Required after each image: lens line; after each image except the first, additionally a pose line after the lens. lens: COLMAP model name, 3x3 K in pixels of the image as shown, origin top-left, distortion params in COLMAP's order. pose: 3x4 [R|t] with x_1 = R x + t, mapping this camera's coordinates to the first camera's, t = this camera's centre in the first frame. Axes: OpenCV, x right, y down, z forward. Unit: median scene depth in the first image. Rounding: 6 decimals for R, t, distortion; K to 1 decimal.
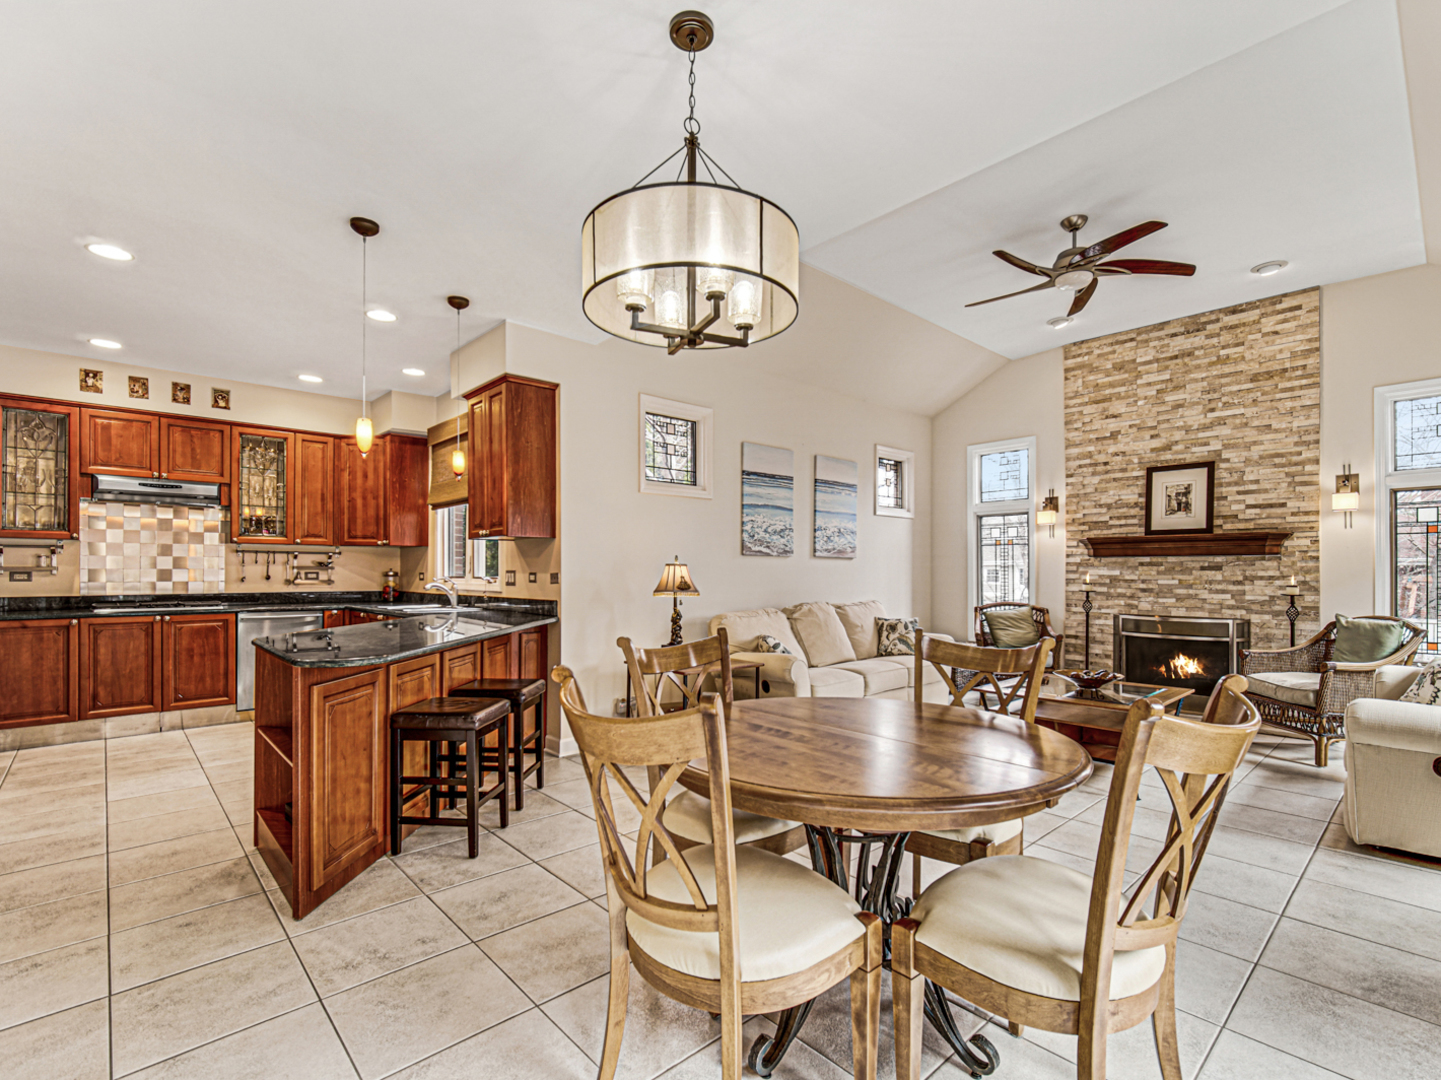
lens RADIAL K [[645.1, 0, 685.7], [0, 645.1, 570.3], [0, 0, 1]] dist [-0.005785, -0.000056]
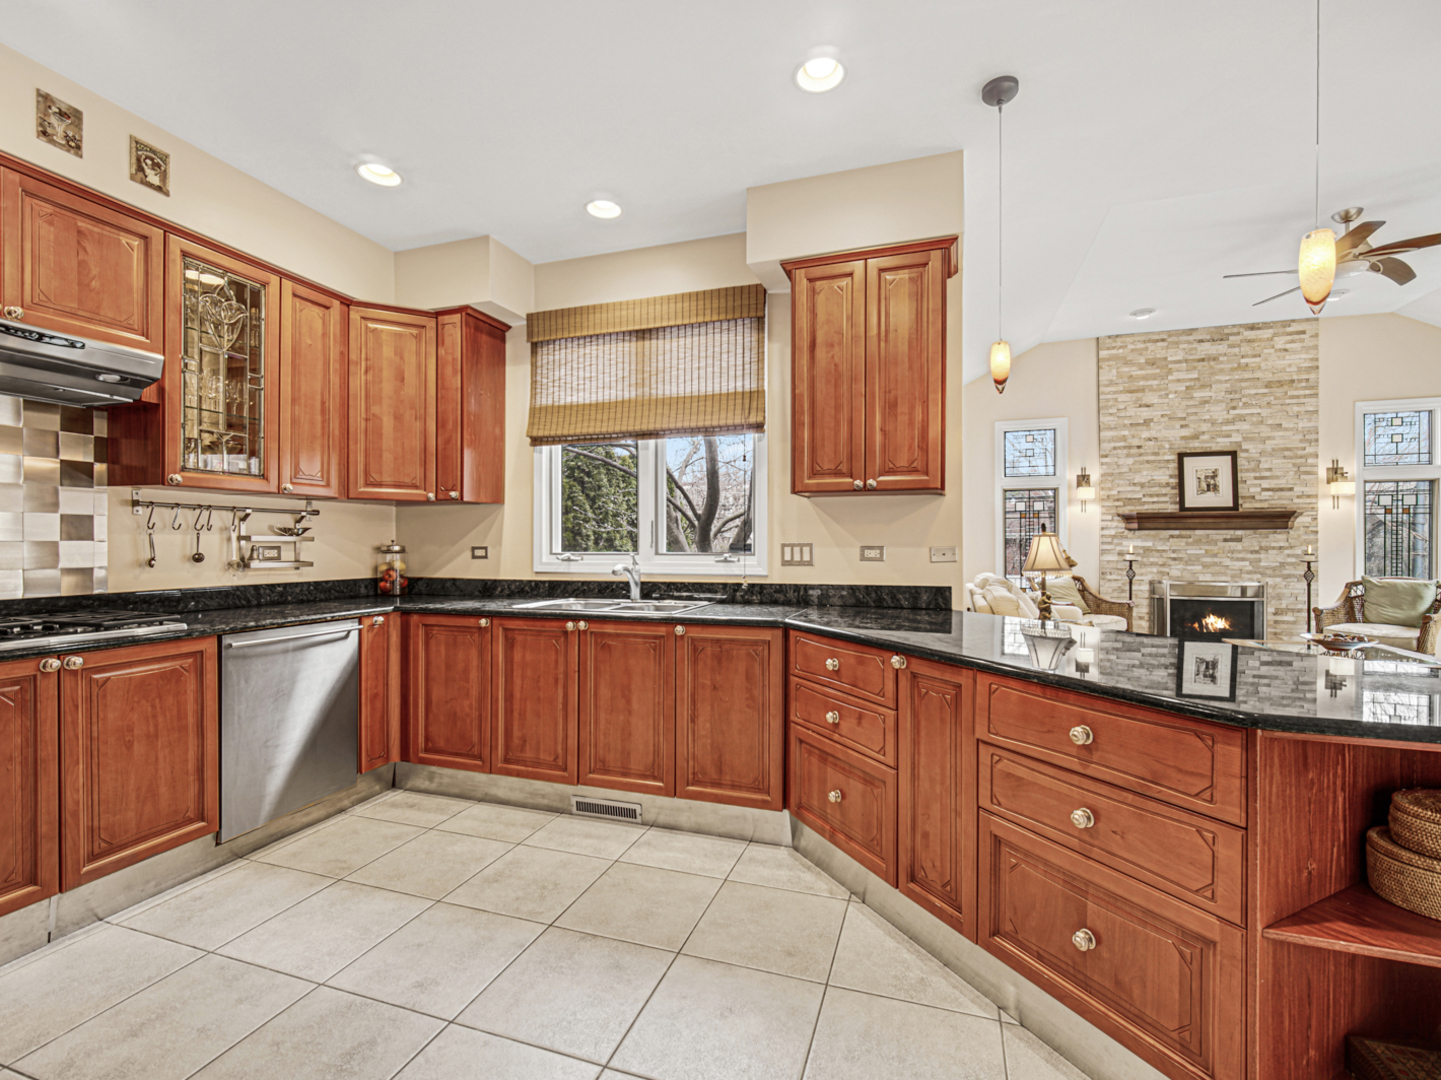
lens RADIAL K [[645.1, 0, 708.1], [0, 645.1, 545.8], [0, 0, 1]] dist [-0.005785, -0.000056]
pose [[0.874270, -0.004027, 0.485424, -0.608980], [0.001646, 0.999984, 0.005331, -0.000369], [-0.485438, -0.003862, 0.874263, 0.419075]]
